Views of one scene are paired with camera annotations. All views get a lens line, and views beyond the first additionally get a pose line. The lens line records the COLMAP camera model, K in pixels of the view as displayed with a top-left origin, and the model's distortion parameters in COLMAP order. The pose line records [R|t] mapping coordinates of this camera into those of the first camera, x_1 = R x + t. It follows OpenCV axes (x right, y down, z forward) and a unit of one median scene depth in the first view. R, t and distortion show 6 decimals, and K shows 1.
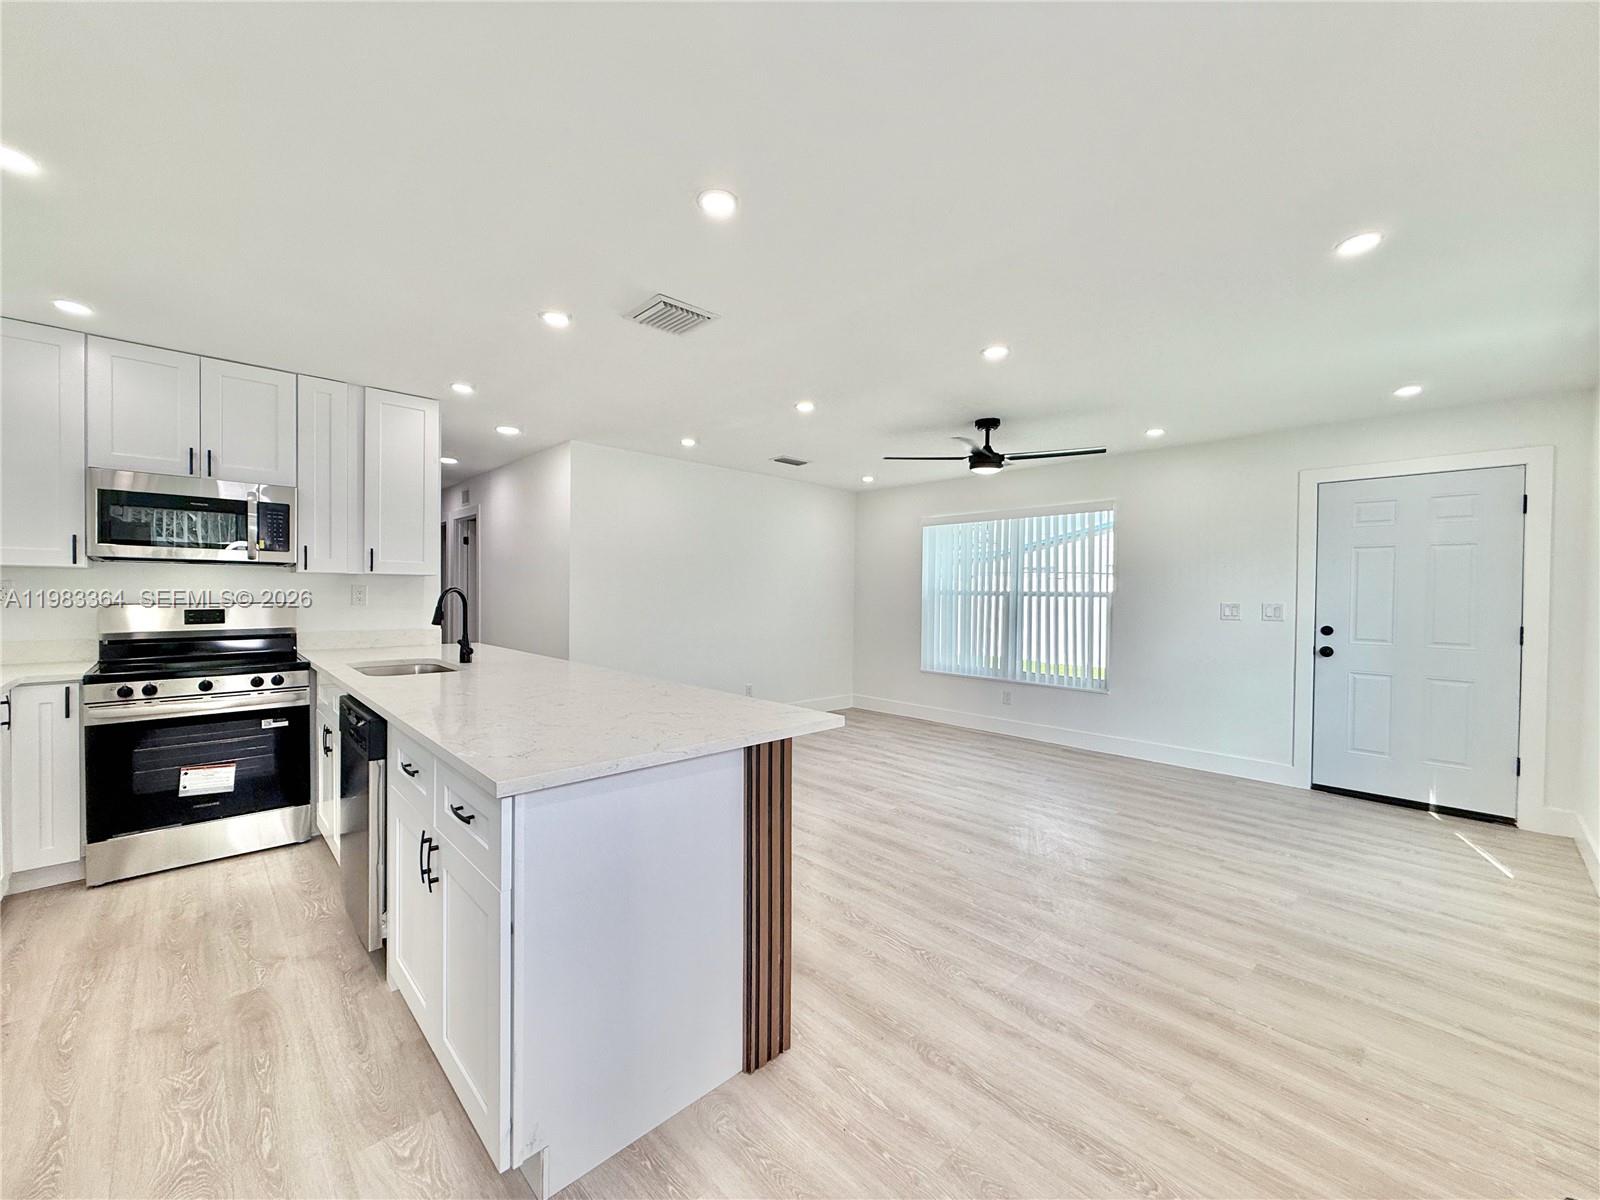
lens RADIAL K [[634.5, 0, 791.7], [0, 634.5, 603.5], [0, 0, 1]] dist [0.001821, -0.000031]
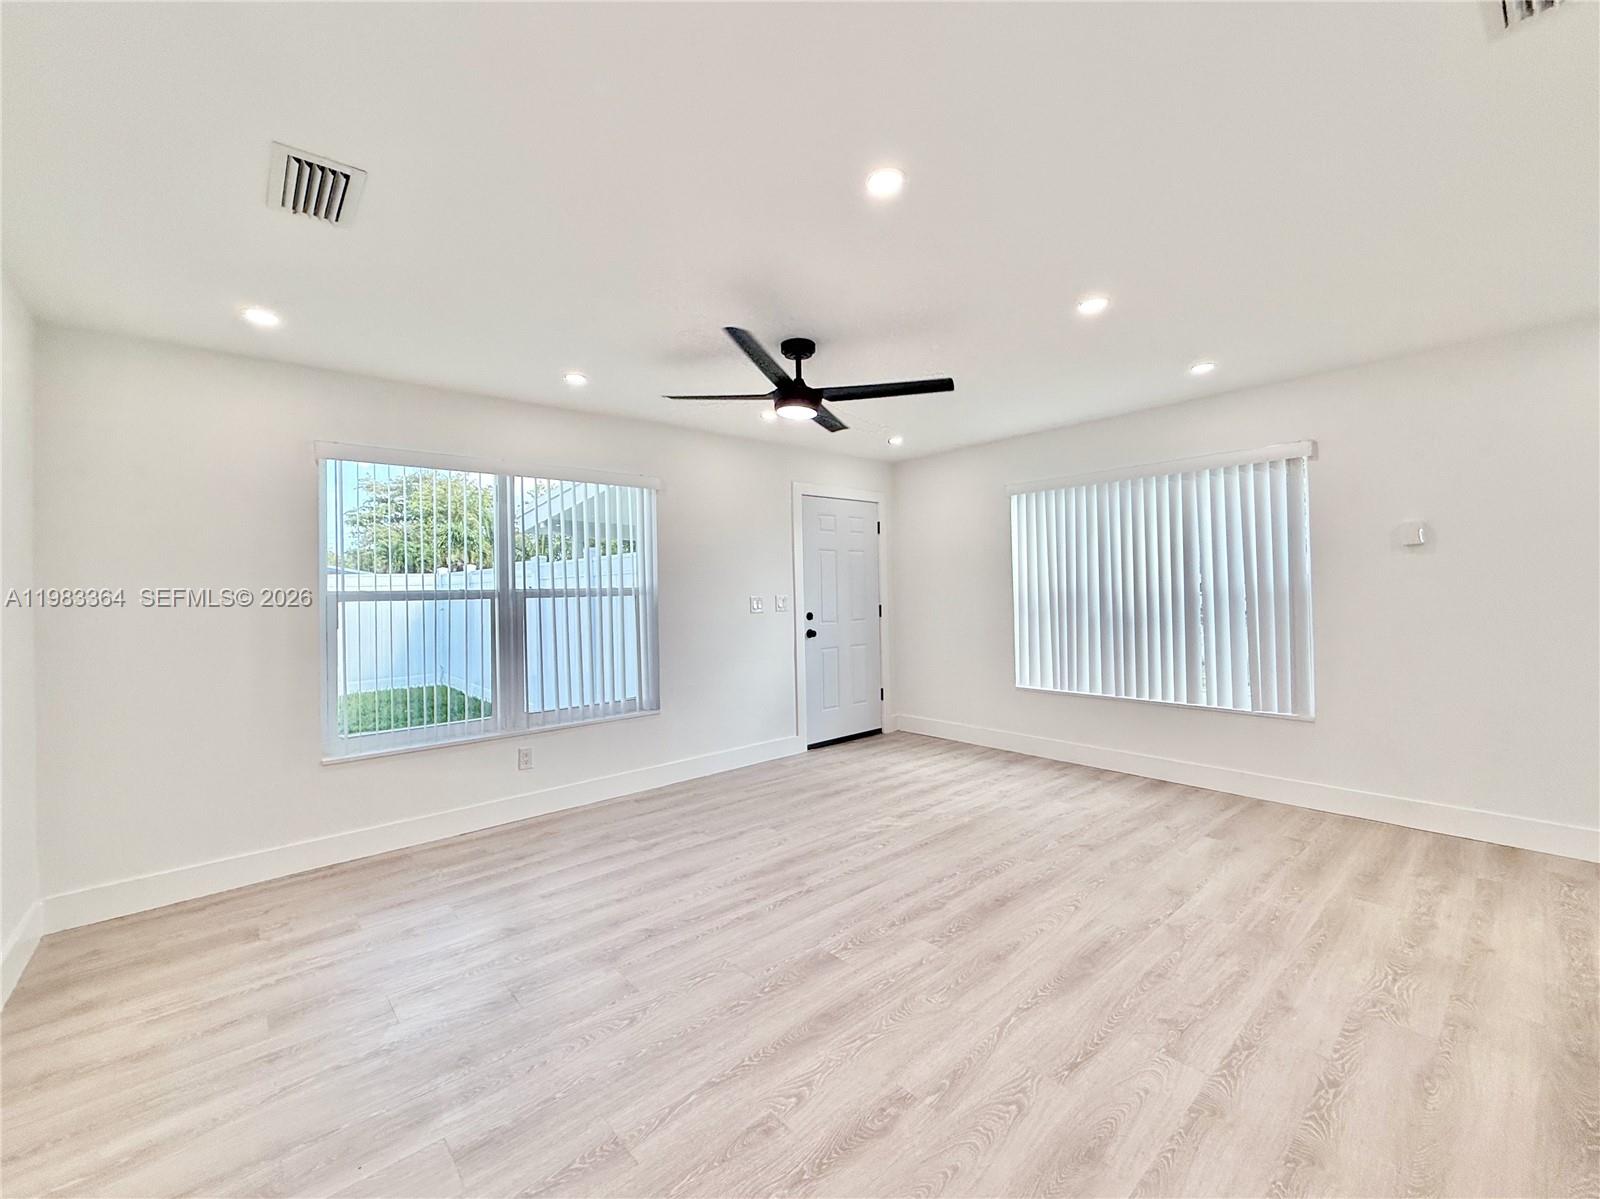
lens RADIAL K [[656.3, 0, 801.1], [0, 656.3, 580.7], [0, 0, 1]] dist [-0.000405, -0.000104]
pose [[0.043719, 0.002140, 0.999042, -0.460828], [0.038682, 0.999244, -0.003833, -0.023832], [-0.998295, 0.038813, 0.043604, 1.062244]]
